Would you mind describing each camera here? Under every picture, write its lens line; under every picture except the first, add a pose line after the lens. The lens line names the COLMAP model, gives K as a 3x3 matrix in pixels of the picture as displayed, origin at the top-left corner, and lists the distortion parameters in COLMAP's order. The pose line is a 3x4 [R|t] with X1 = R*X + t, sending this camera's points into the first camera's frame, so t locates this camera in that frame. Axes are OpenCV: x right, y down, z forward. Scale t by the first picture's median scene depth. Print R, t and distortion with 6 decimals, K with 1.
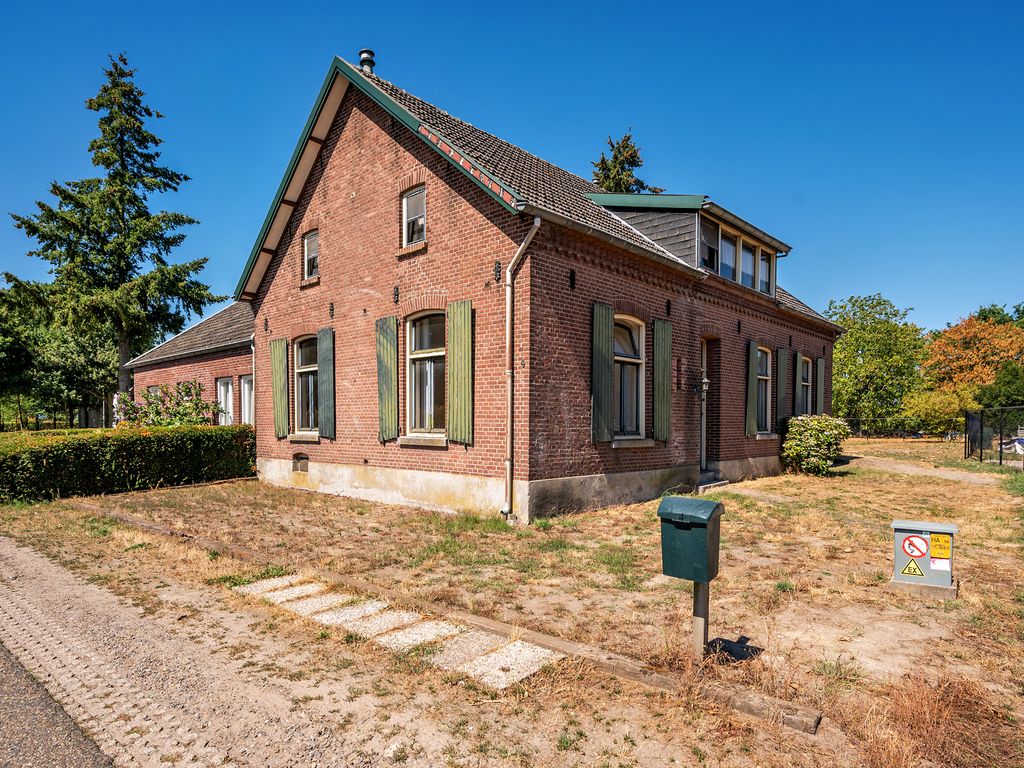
lens RADIAL K [[621.4, 0, 511.1], [0, 621.4, 440.7], [0, 0, 1]] dist [0.021880, -0.000777]
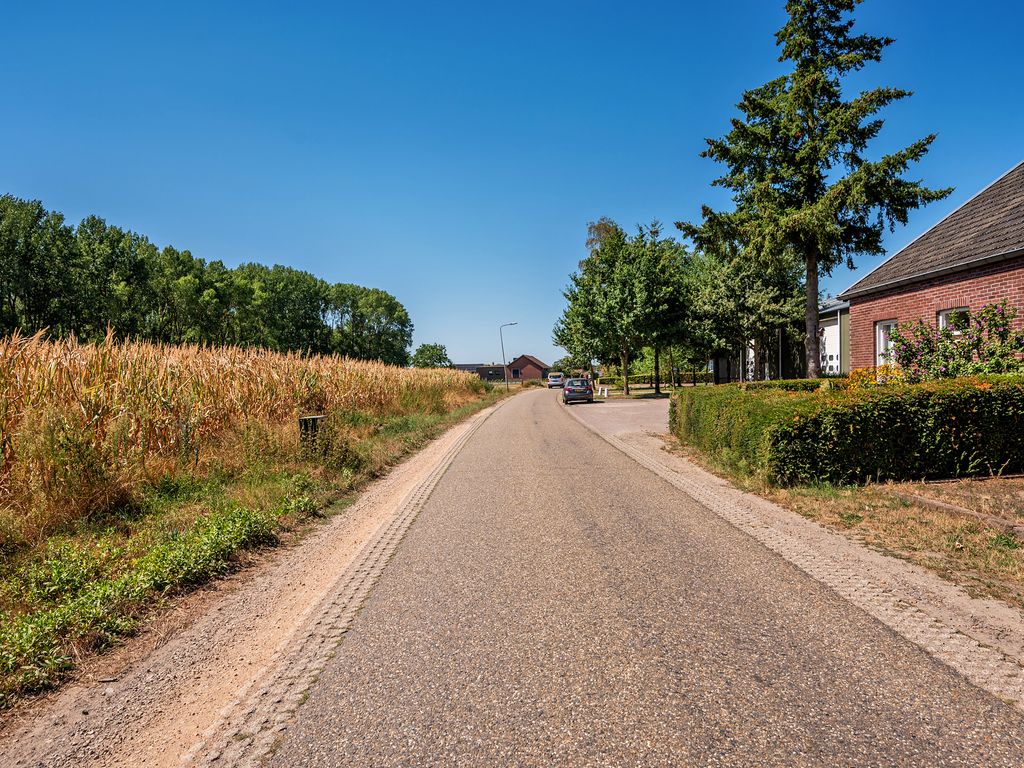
lens RADIAL K [[741.9, 0, 509.3], [0, 741.9, 407.7], [0, 0, 1]] dist [0.003511, 0.001189]
pose [[0.674796, 0.013696, -0.737877, -0.356969], [-0.001581, 0.999852, 0.017113, -0.001928], [0.738002, -0.010381, 0.674718, 0.158990]]
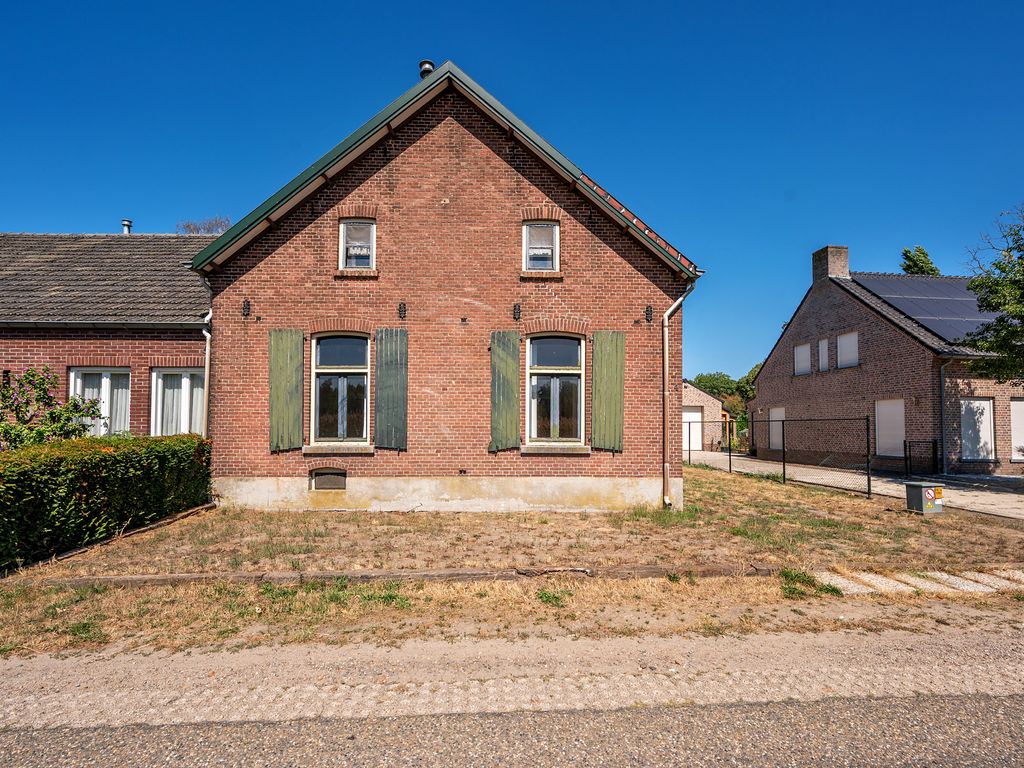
lens RADIAL K [[479.5, 0, 509.3], [0, 479.5, 417.9], [0, 0, 1]] dist [0.004404, 0.000375]
pose [[0.702829, 0.019394, 0.711094, -0.643590], [0.017458, 0.998857, -0.044497, -0.014937], [-0.711144, 0.043688, 0.701687, 0.370938]]
